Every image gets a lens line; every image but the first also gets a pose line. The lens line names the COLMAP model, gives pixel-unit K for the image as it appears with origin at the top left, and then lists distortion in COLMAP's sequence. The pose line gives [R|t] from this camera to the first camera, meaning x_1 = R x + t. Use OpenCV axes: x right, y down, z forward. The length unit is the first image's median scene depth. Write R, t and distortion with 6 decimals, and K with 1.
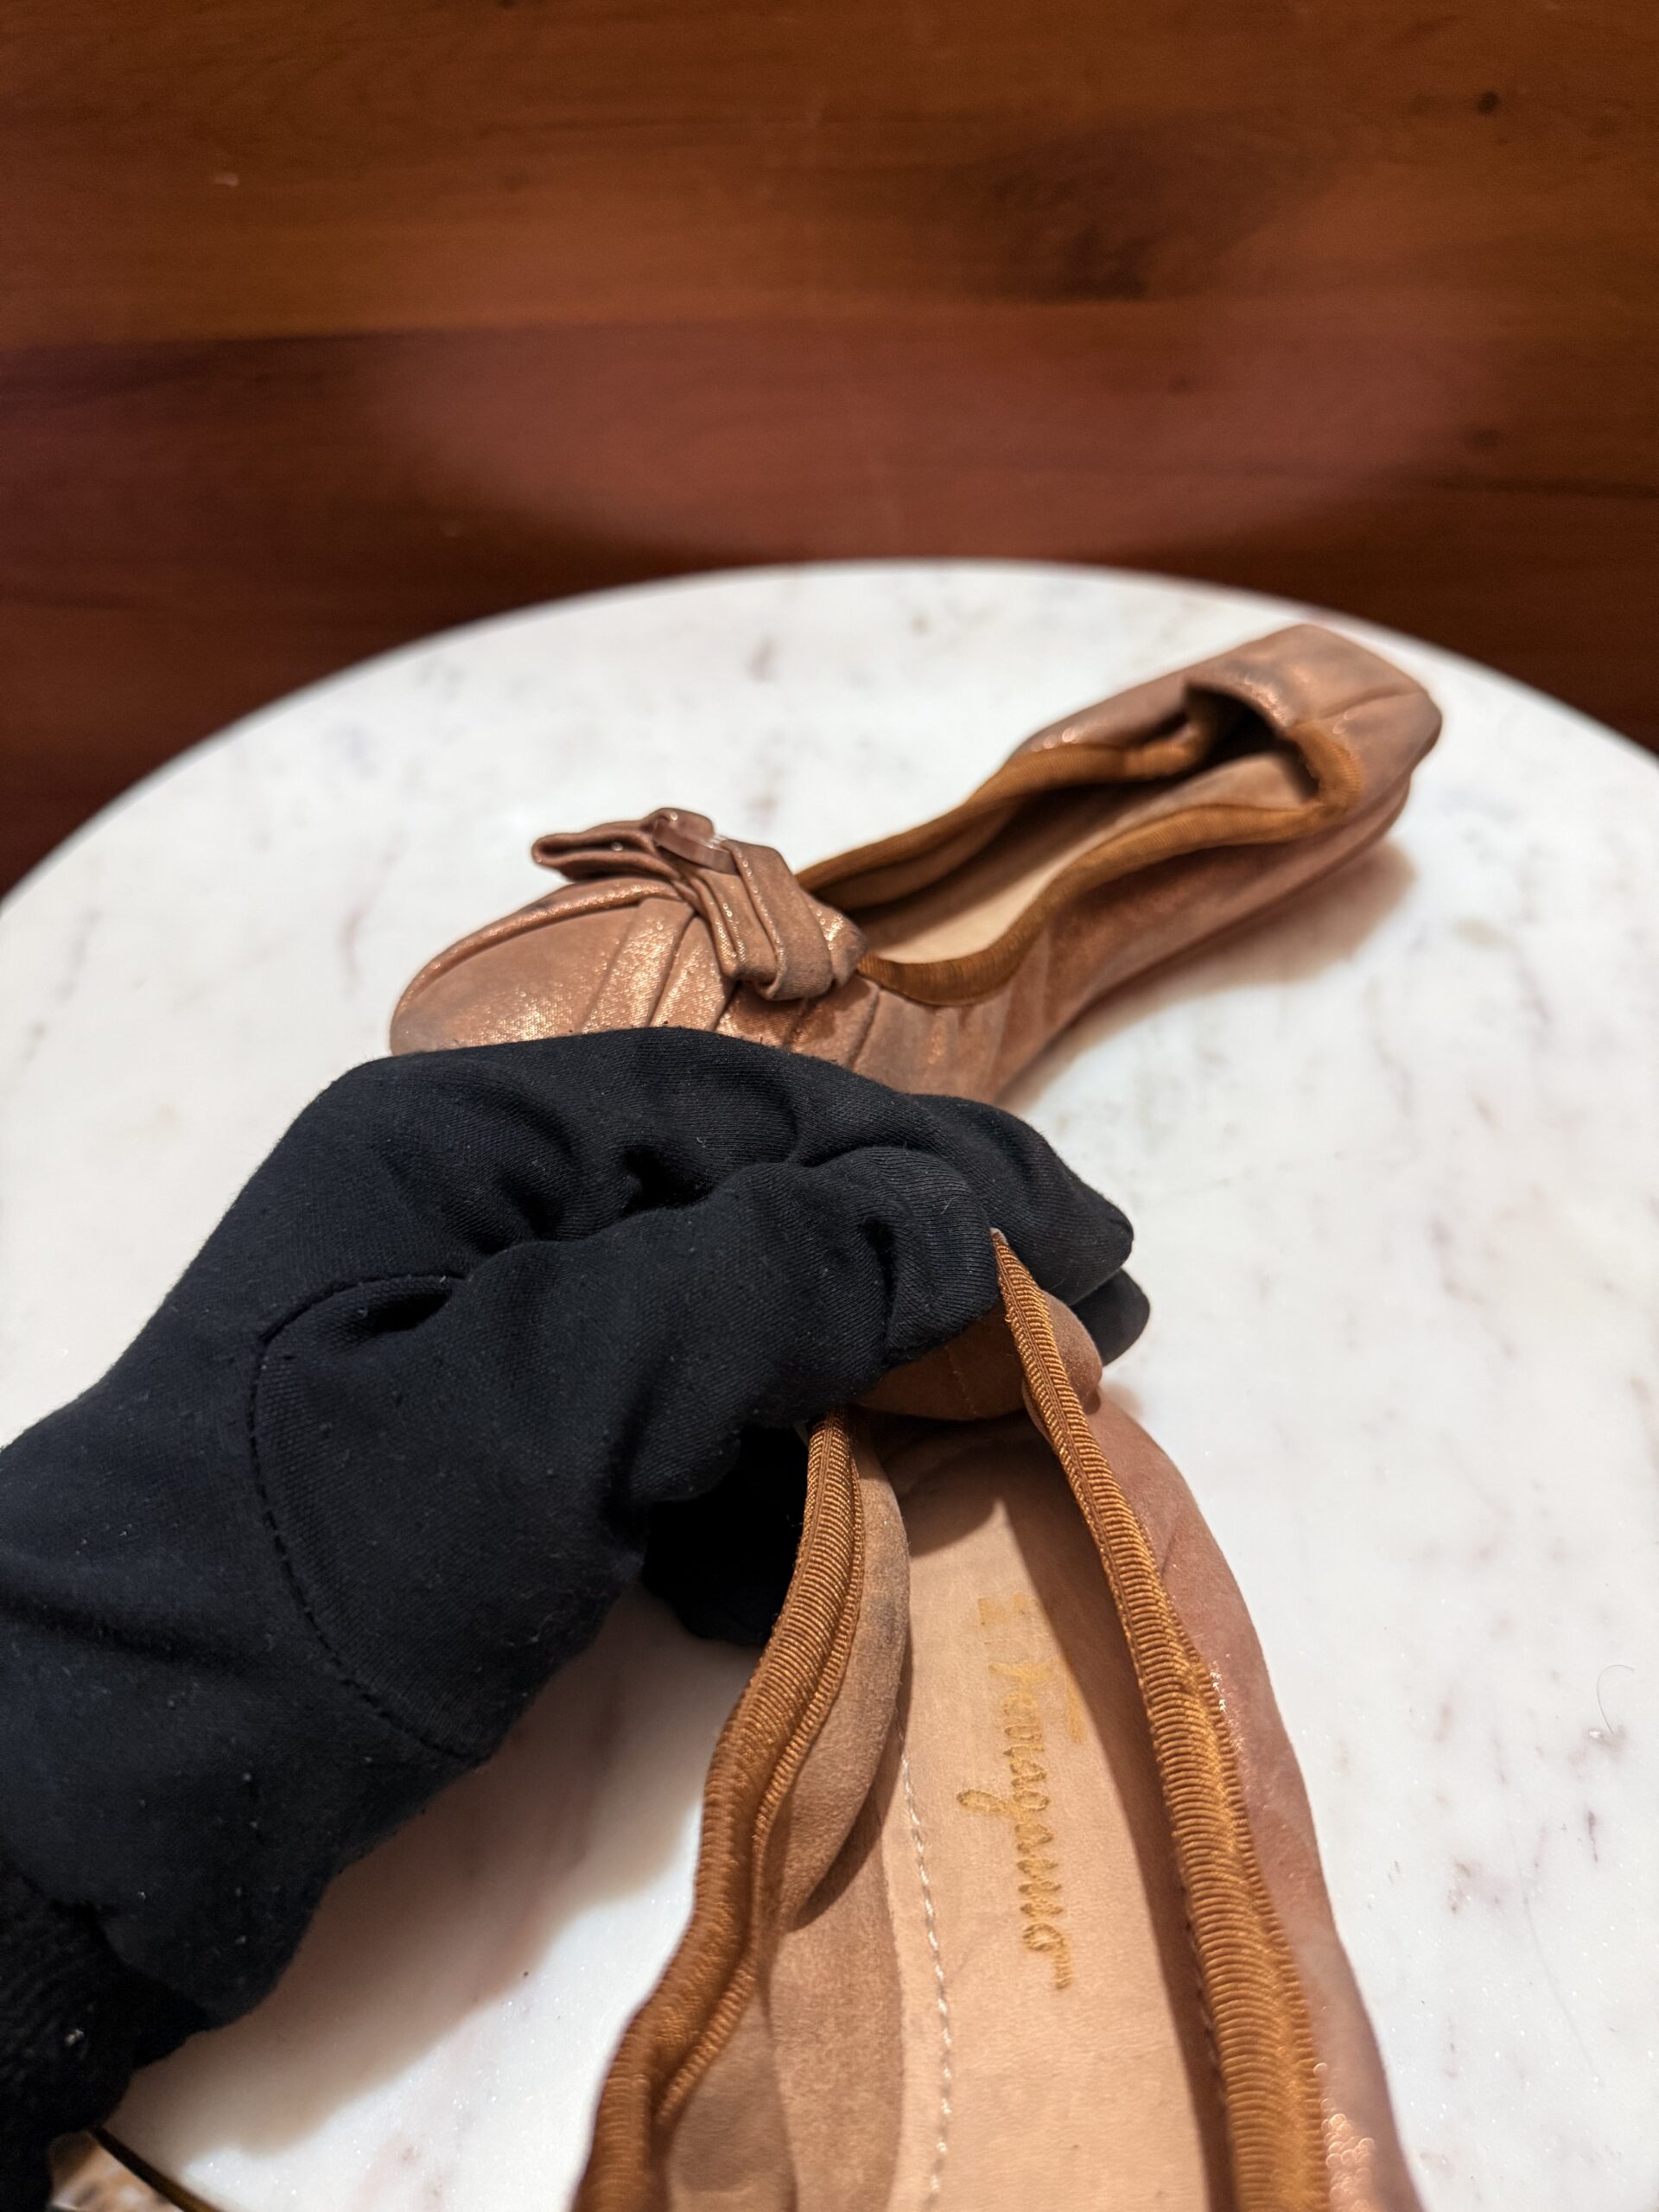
lens RADIAL K [[1667.5, 0, 822.5], [0, 1667.5, 1107.6], [0, 0, 1]] dist [-0.053176, 0.005352]
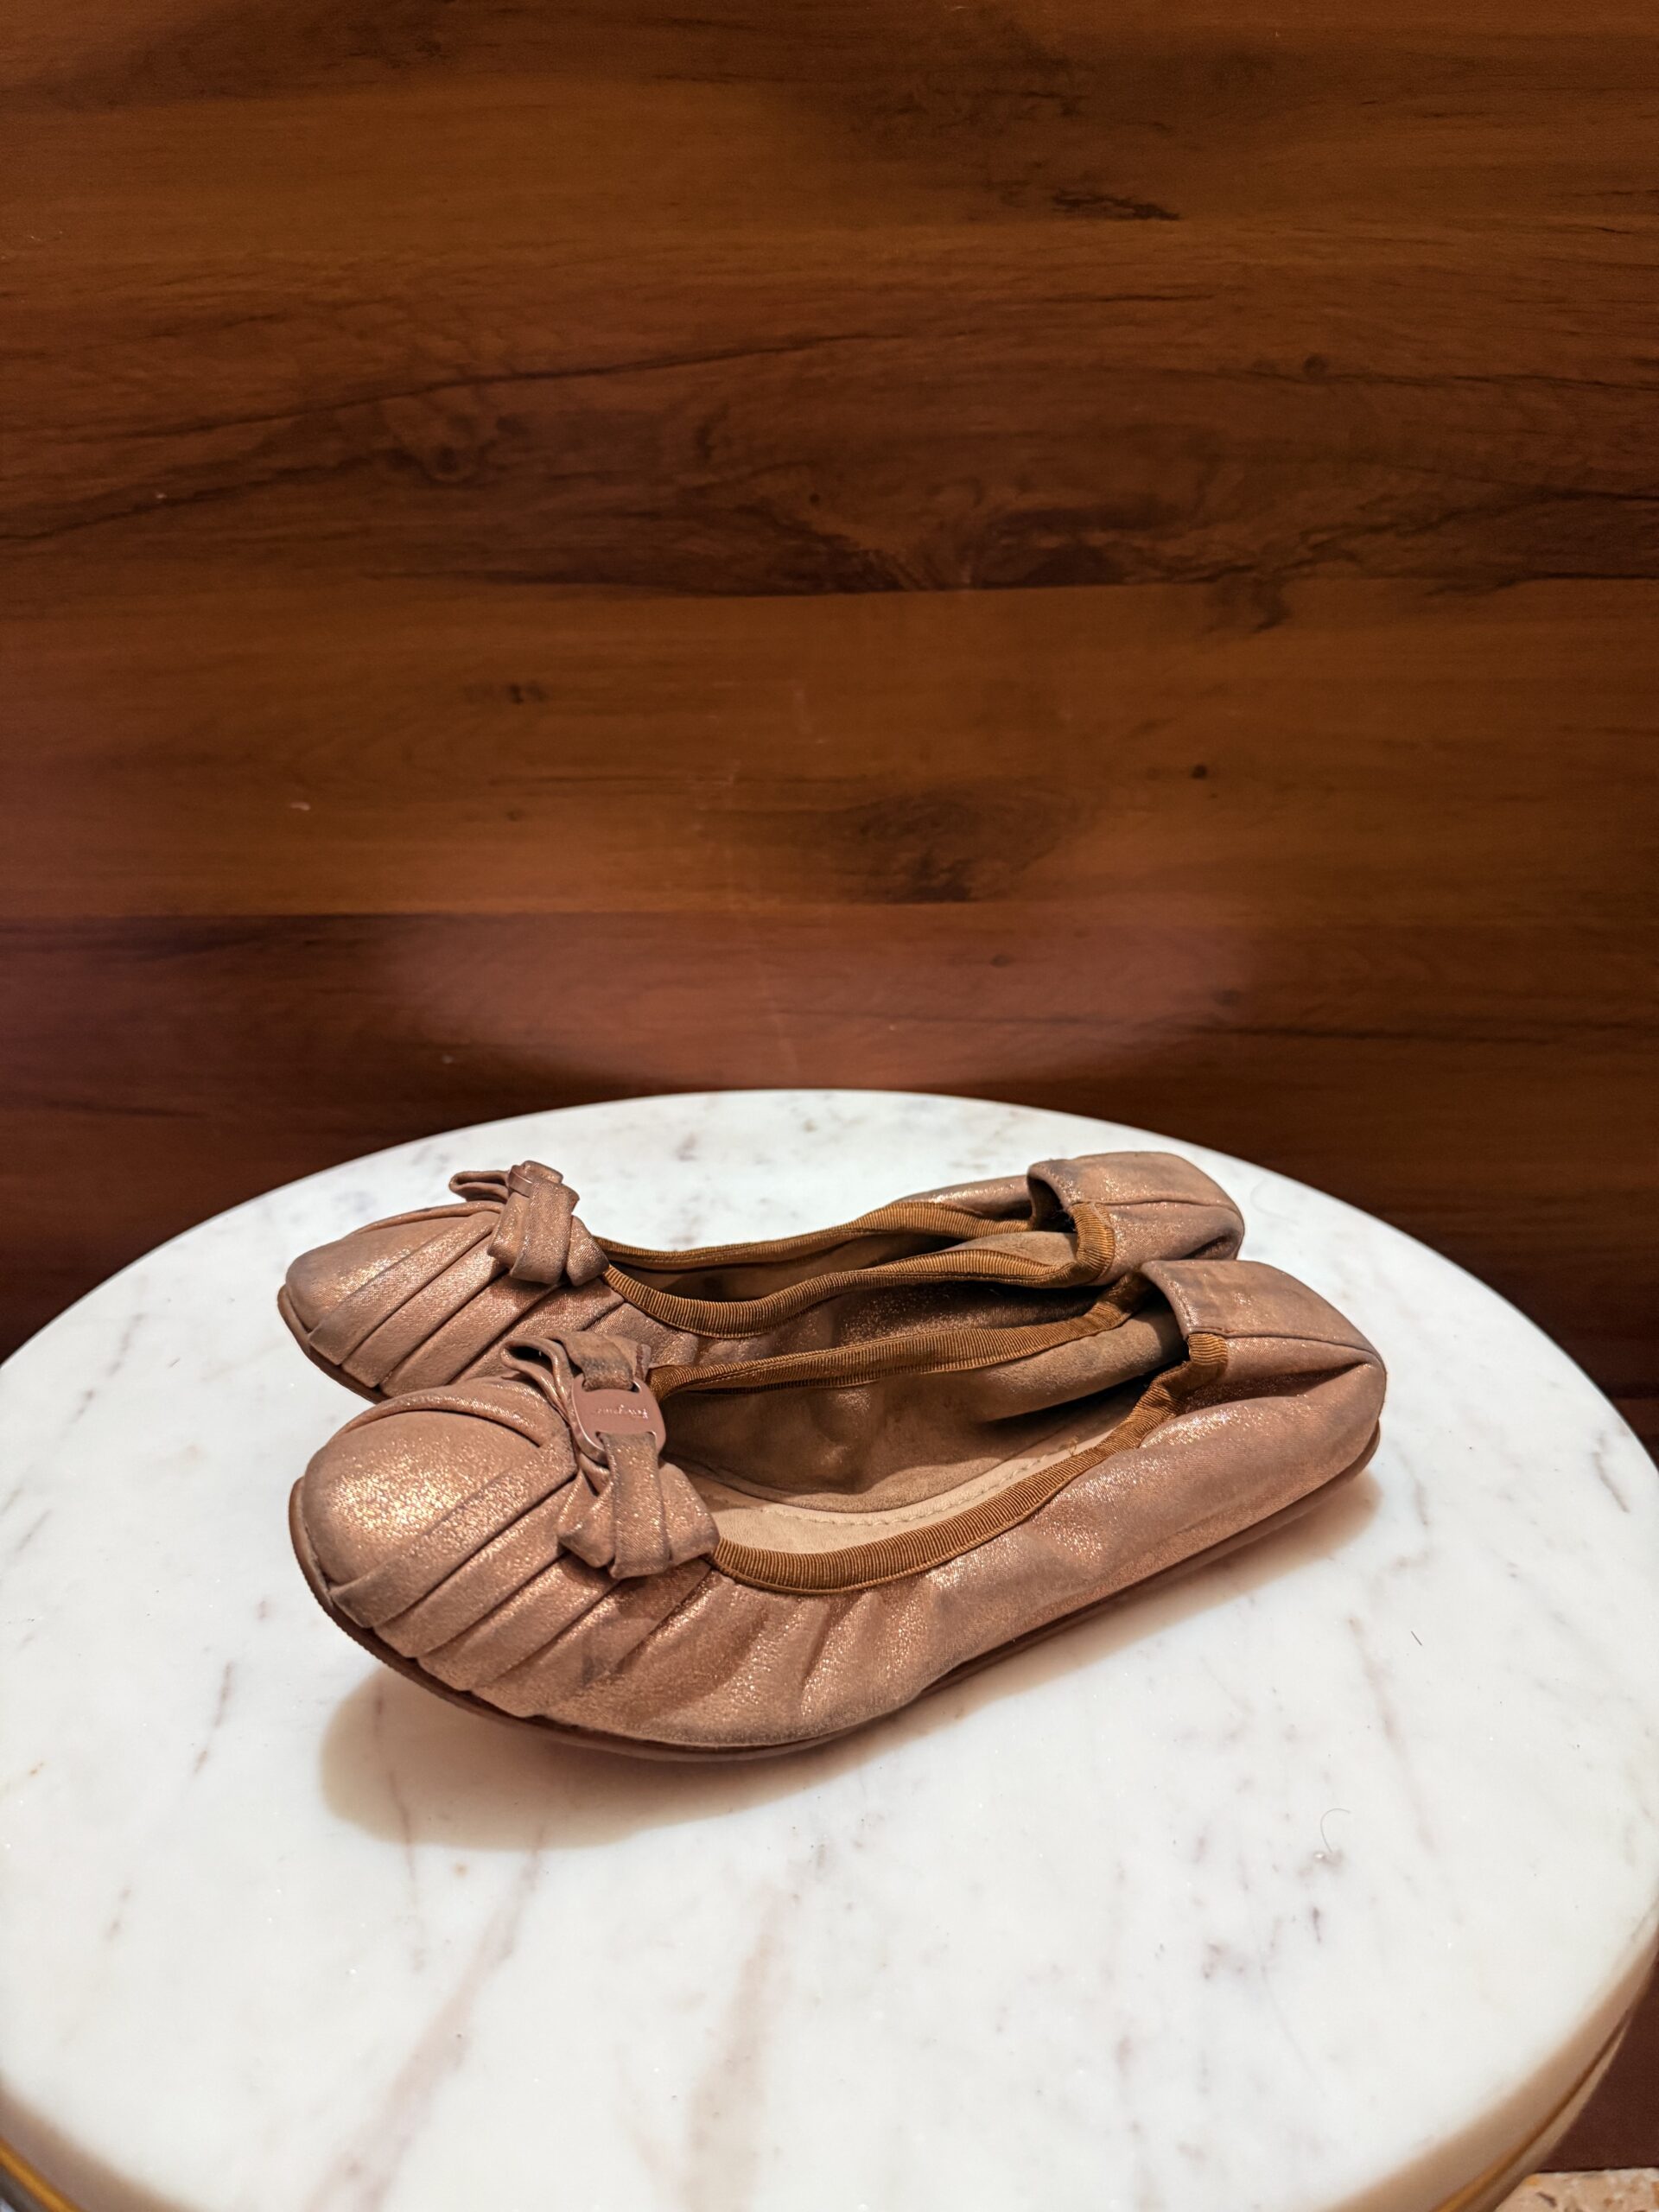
lens RADIAL K [[1667.5, 0, 840.6], [0, 1667.5, 1094.5], [0, 0, 1]] dist [-0.053176, 0.005352]
pose [[0.998580, 0.010835, 0.052160, 0.017918], [0.009599, 0.926476, -0.376231, 0.184855], [-0.052402, 0.376198, 0.925056, -0.223522]]
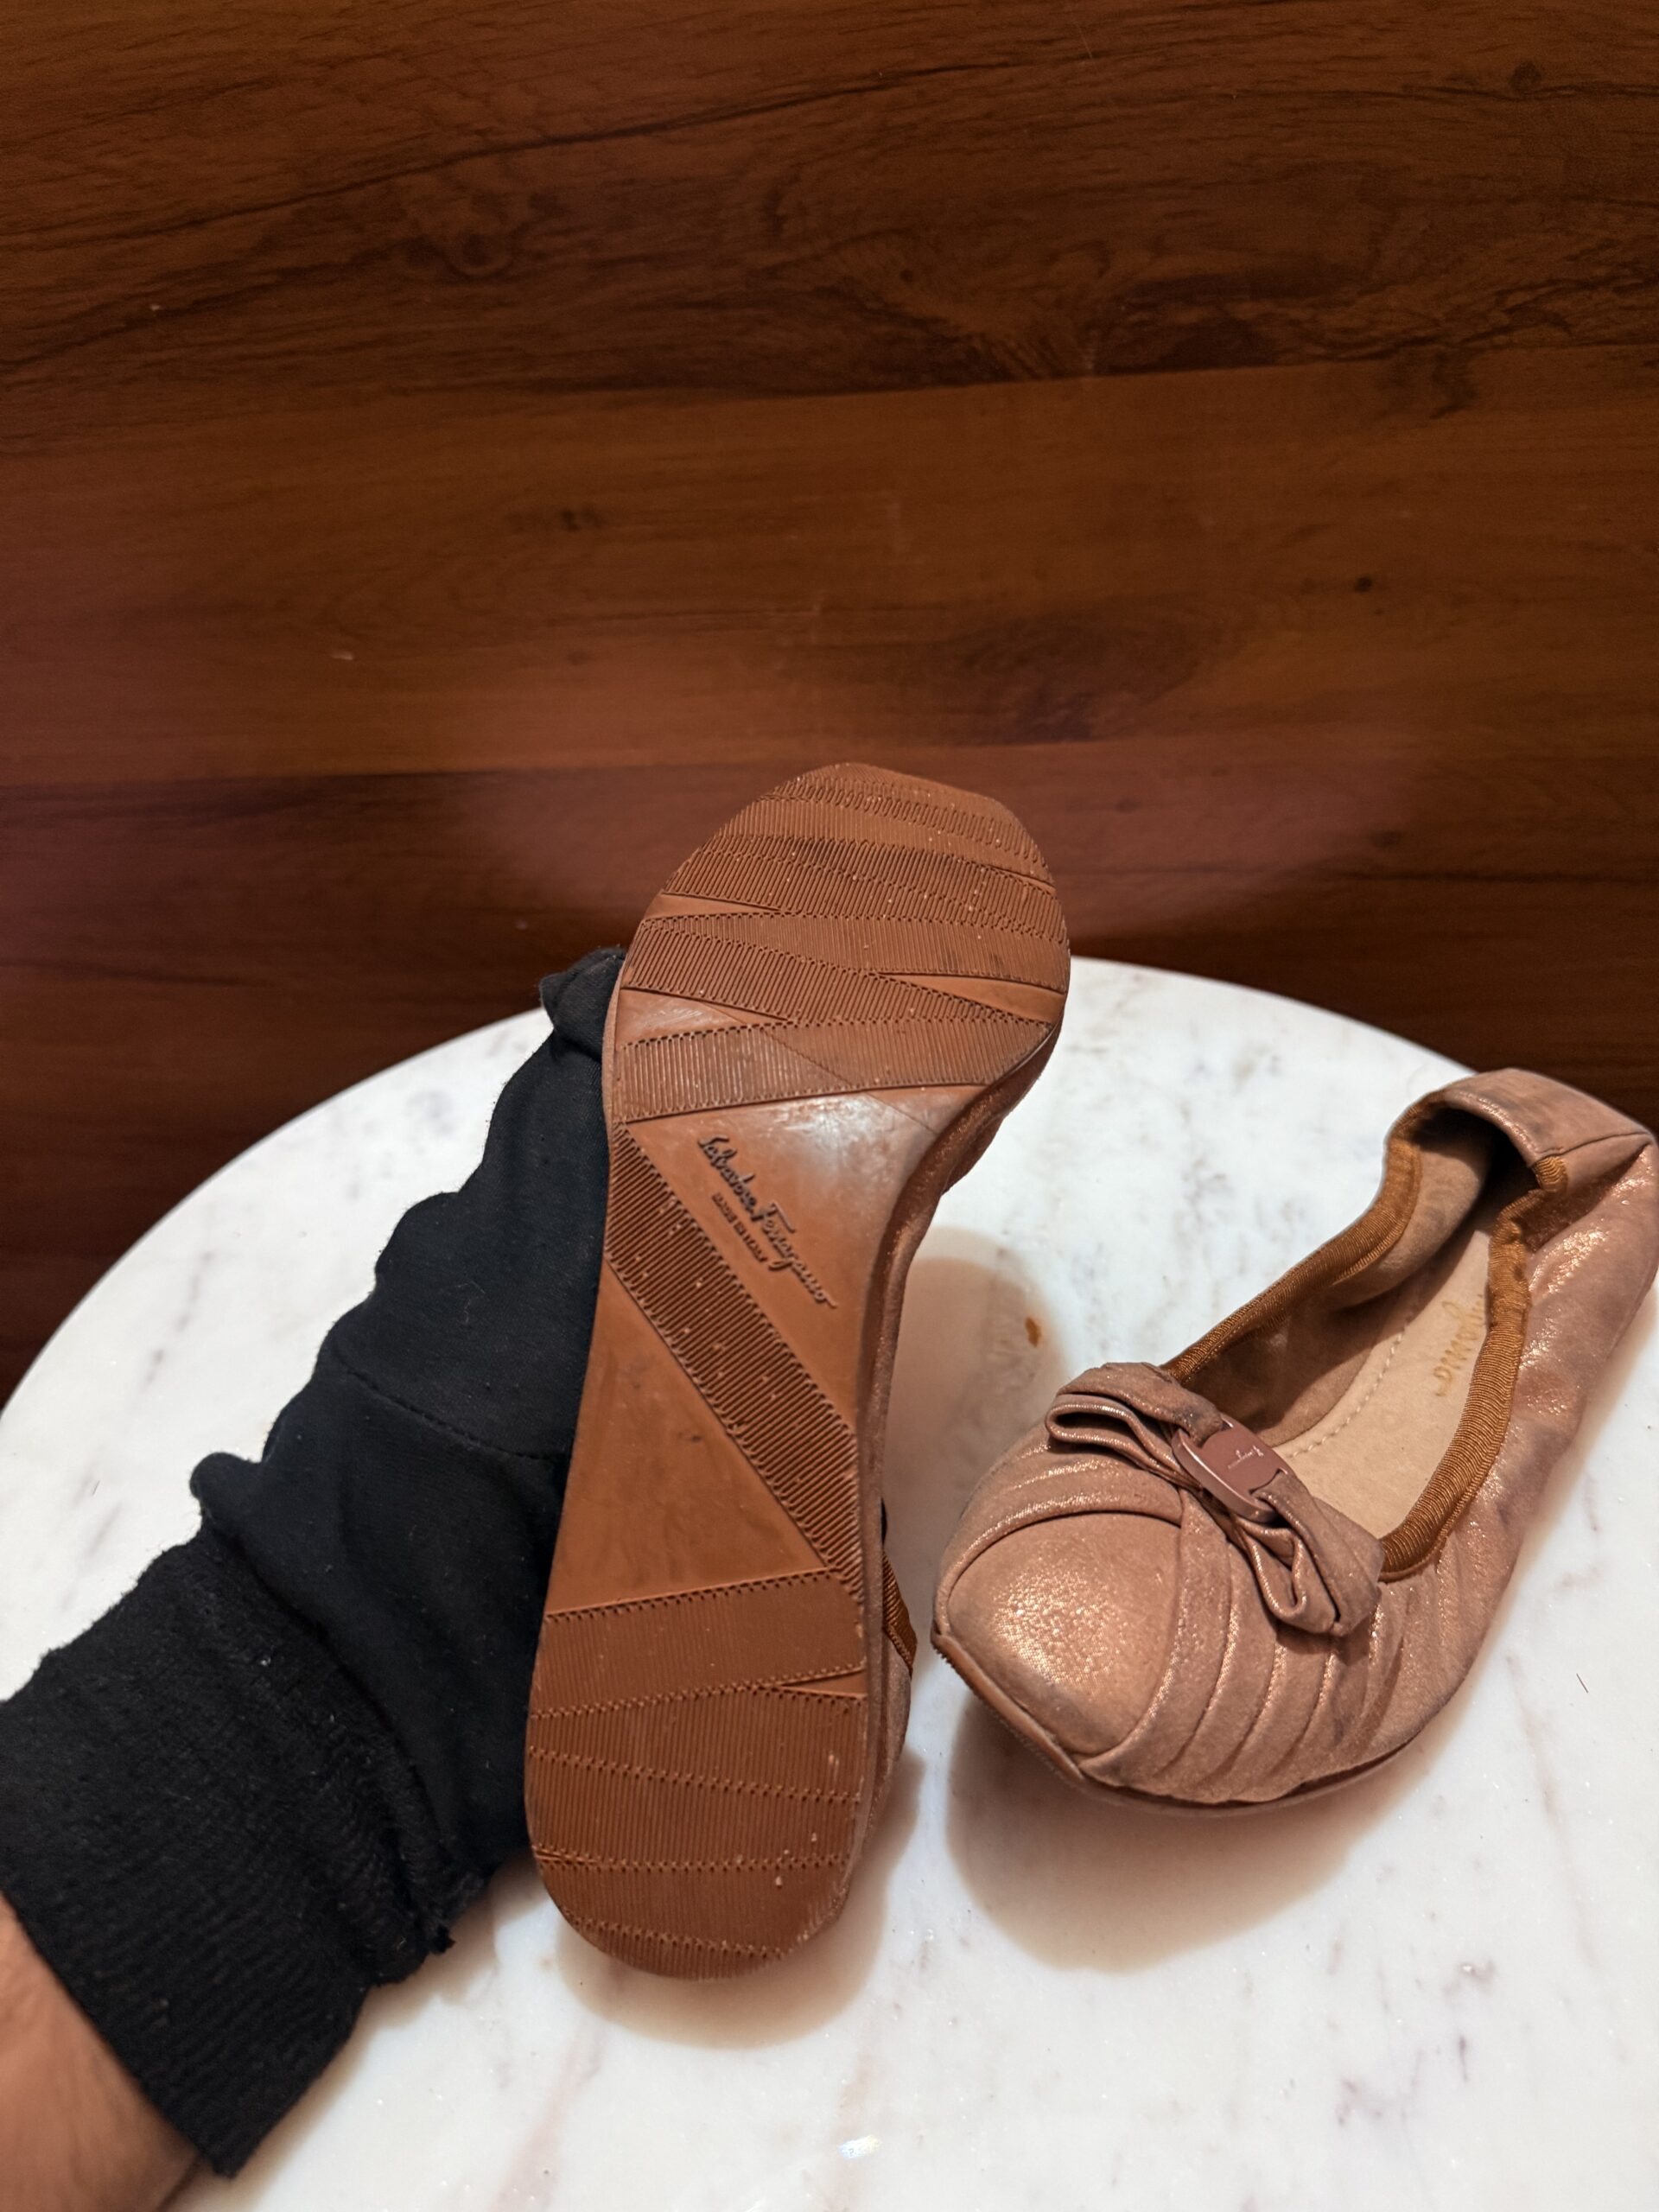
lens RADIAL K [[1667.5, 0, 825.7], [0, 1667.5, 1085.3], [0, 0, 1]] dist [-0.053176, 0.005352]
pose [[0.999571, -0.008899, -0.027915, 0.032416], [0.003368, 0.981342, -0.192240, -0.006924], [0.029105, 0.192064, 0.980951, -0.159493]]
